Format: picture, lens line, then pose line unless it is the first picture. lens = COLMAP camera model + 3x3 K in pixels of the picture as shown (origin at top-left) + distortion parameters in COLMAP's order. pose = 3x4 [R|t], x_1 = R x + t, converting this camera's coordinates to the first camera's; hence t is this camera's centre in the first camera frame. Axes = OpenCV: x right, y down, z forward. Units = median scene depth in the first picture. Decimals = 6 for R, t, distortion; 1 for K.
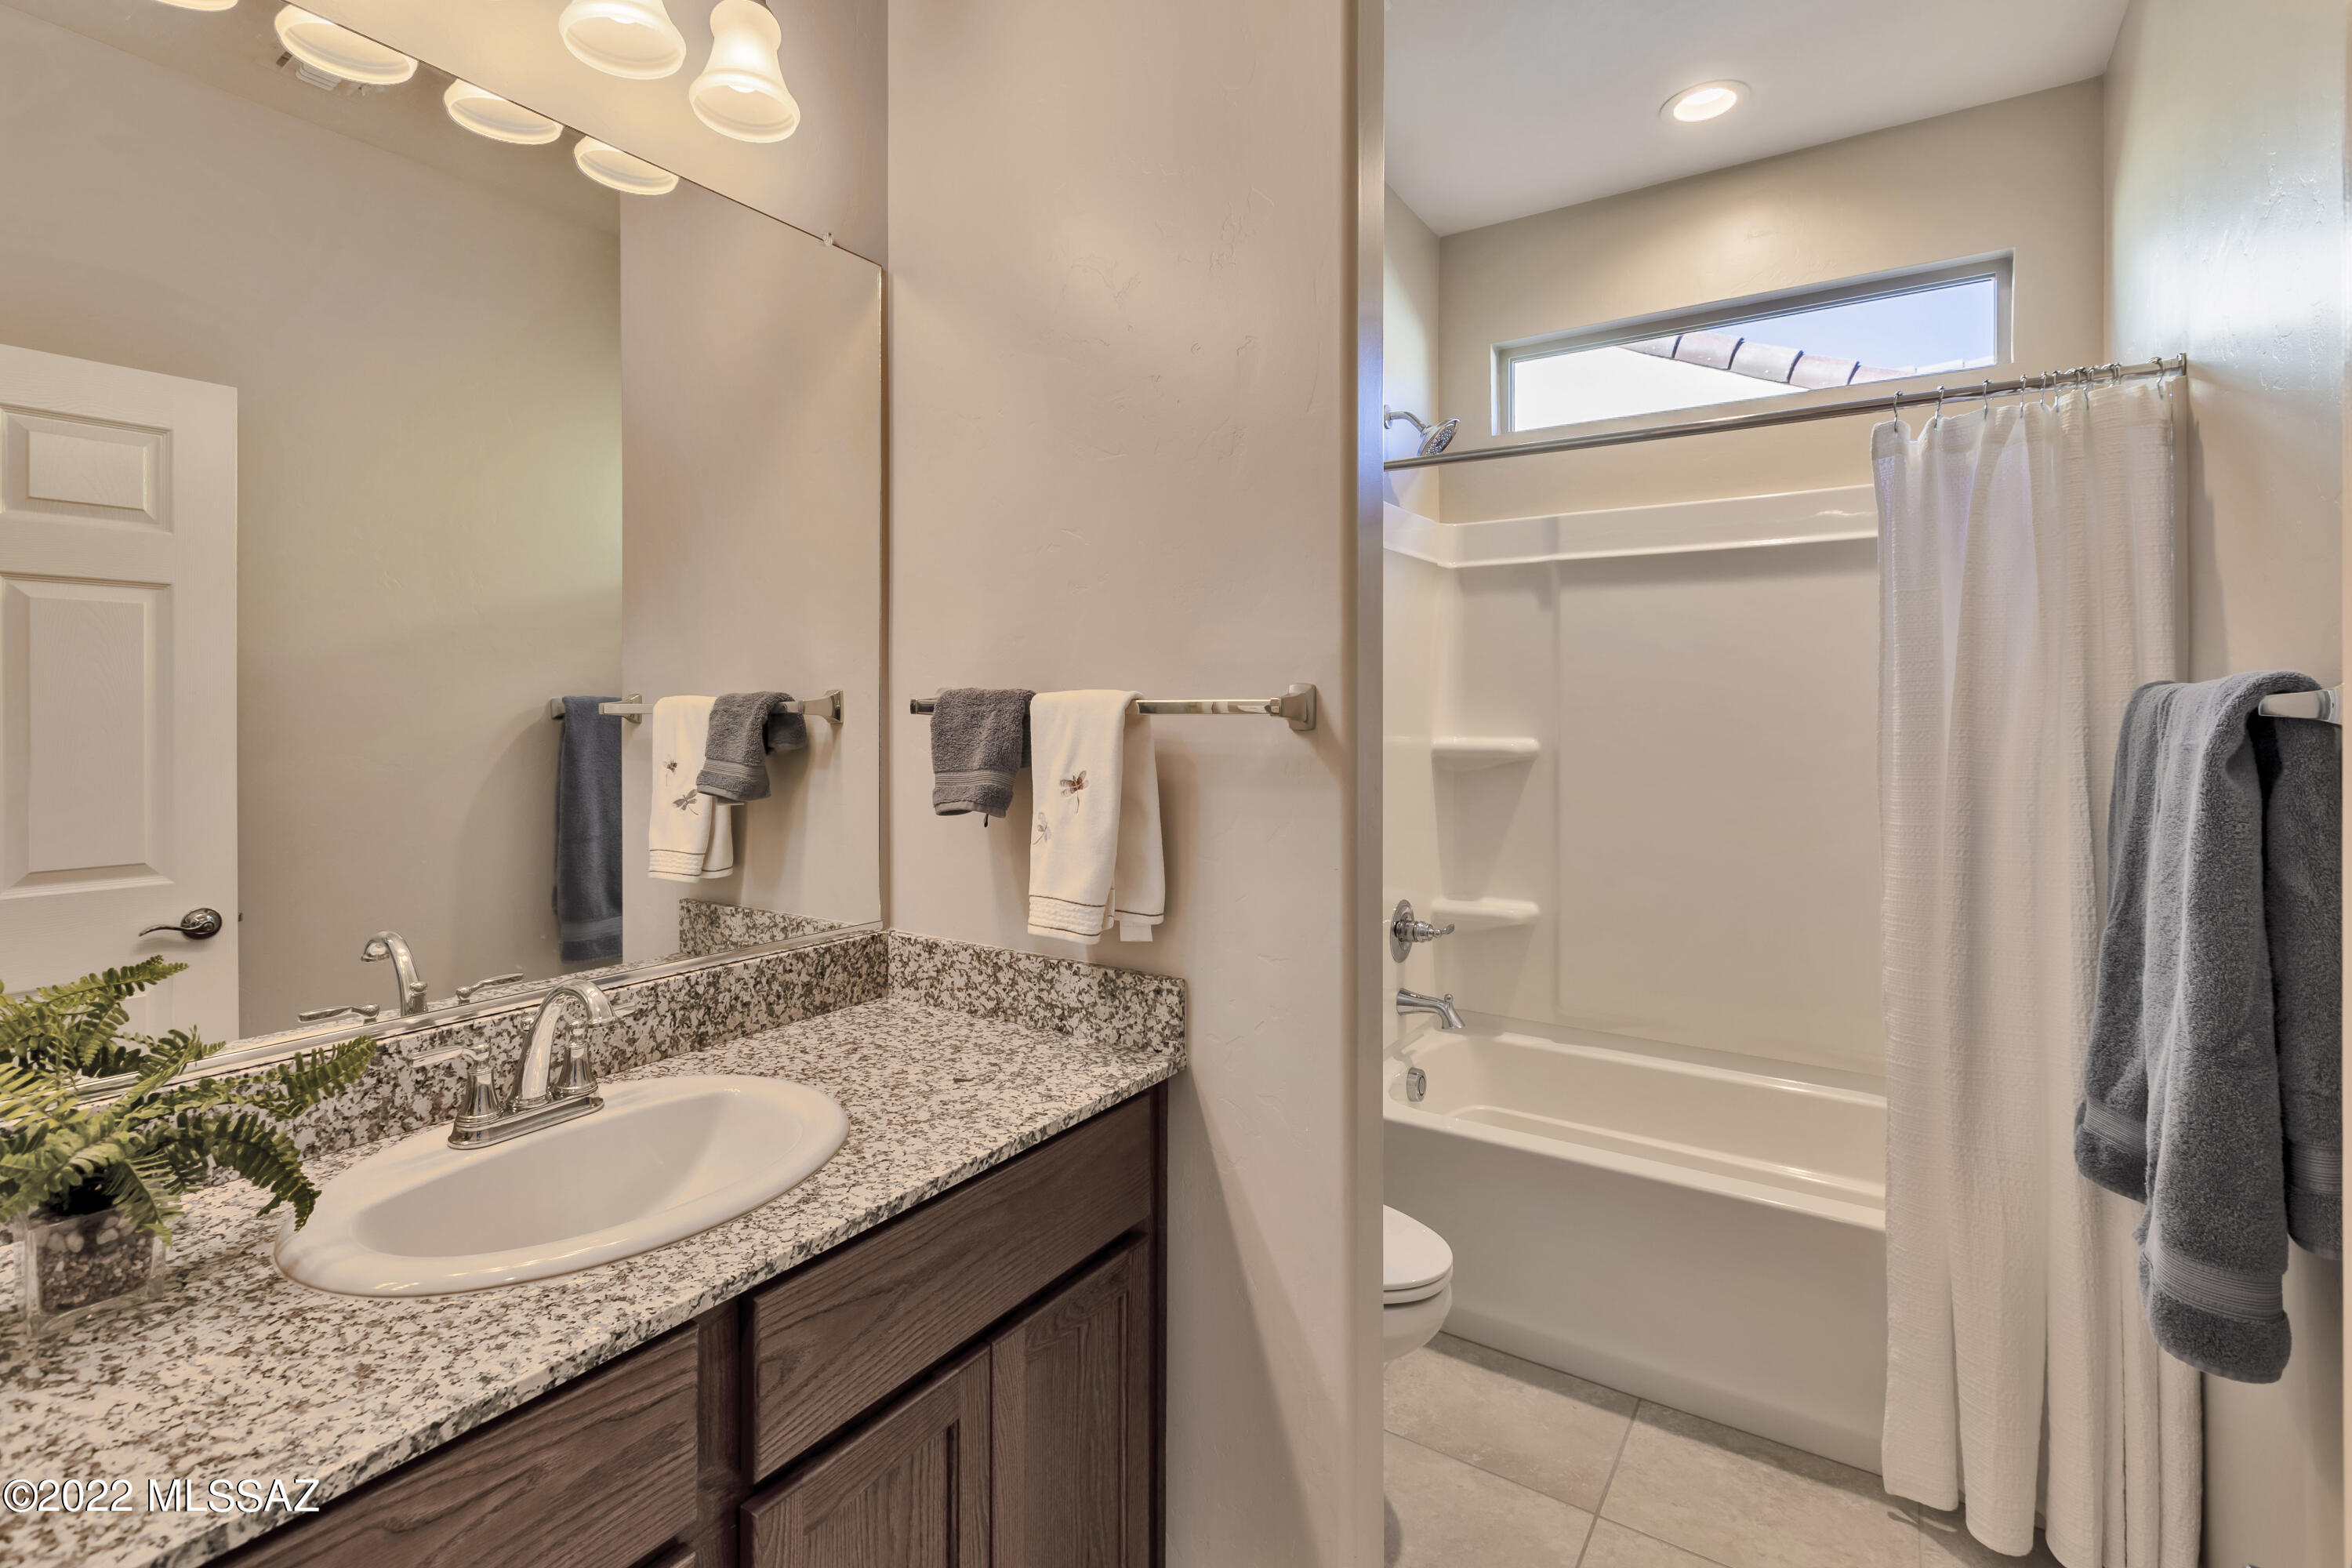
lens RADIAL K [[1132.6, 0, 1035.5], [0, 1132.6, 710.3], [0, 0, 1]] dist [-0.000667, -0.000065]
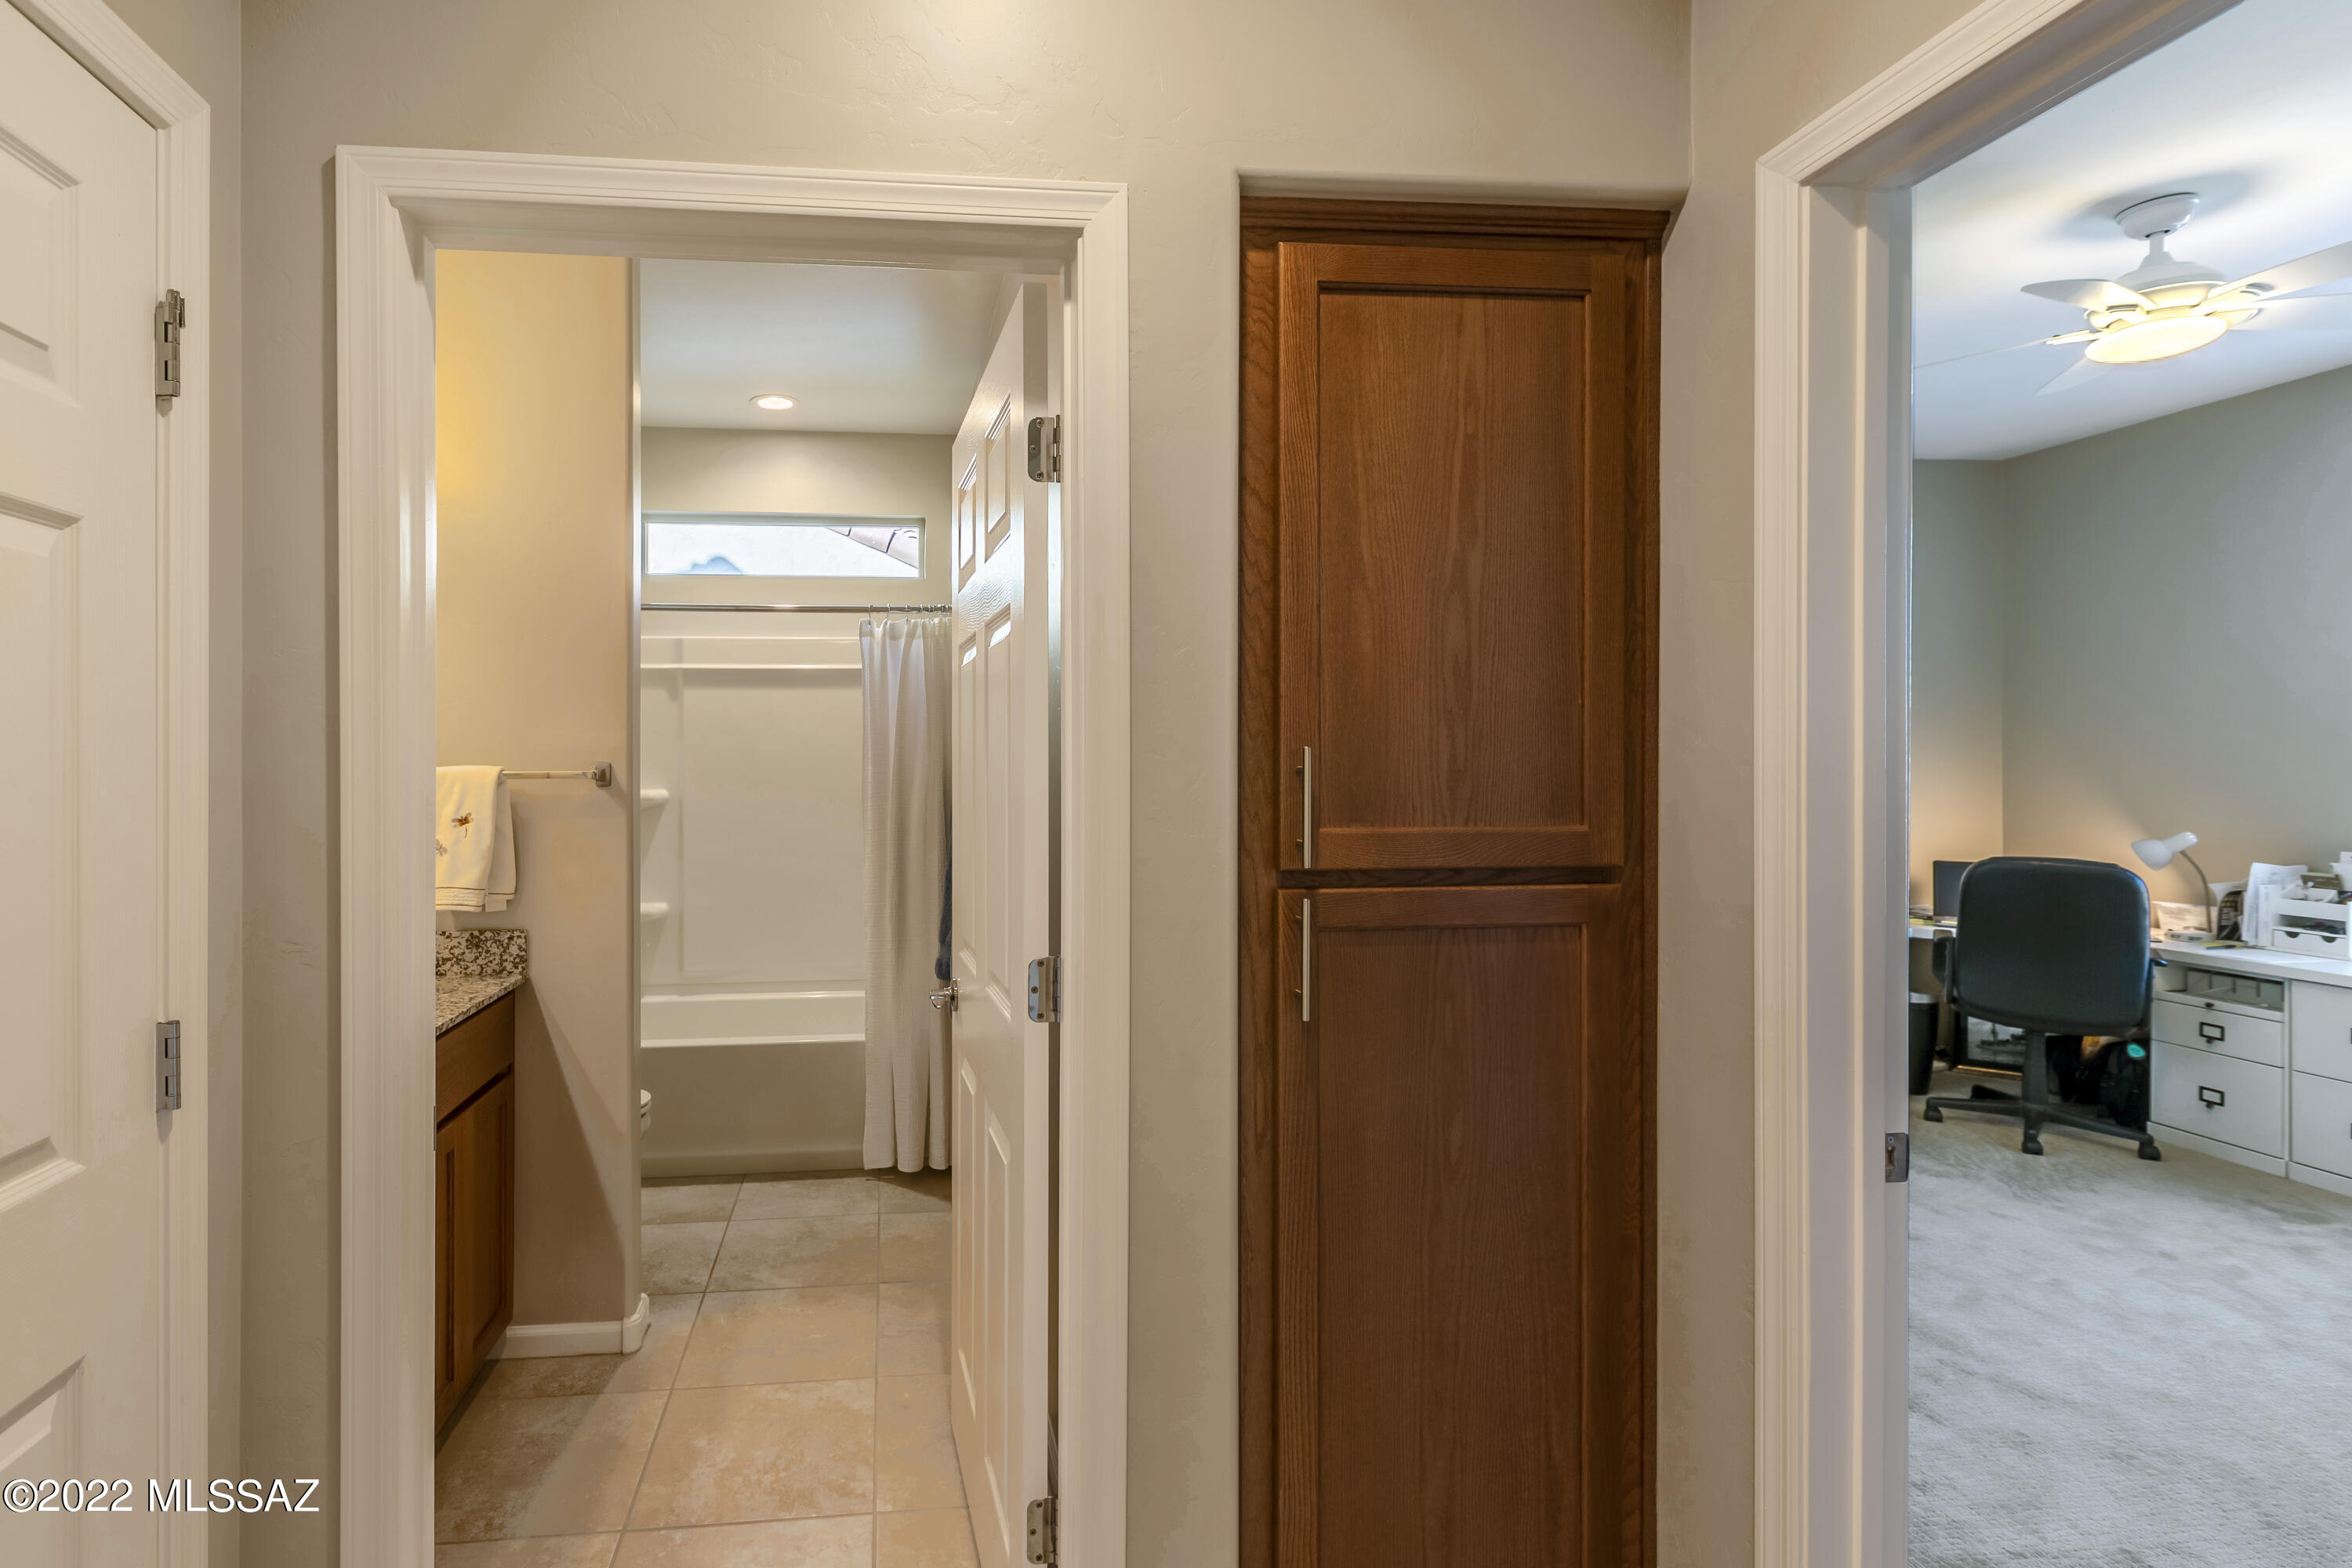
lens RADIAL K [[1084.8, 0, 1179.4], [0, 1084.8, 741.4], [0, 0, 1]] dist [0.001746, 0.000224]
pose [[0.608415, 0.010568, 0.793549, -0.574067], [0.005375, 0.999834, -0.017436, -0.019246], [-0.793601, 0.014874, 0.608257, -0.809121]]
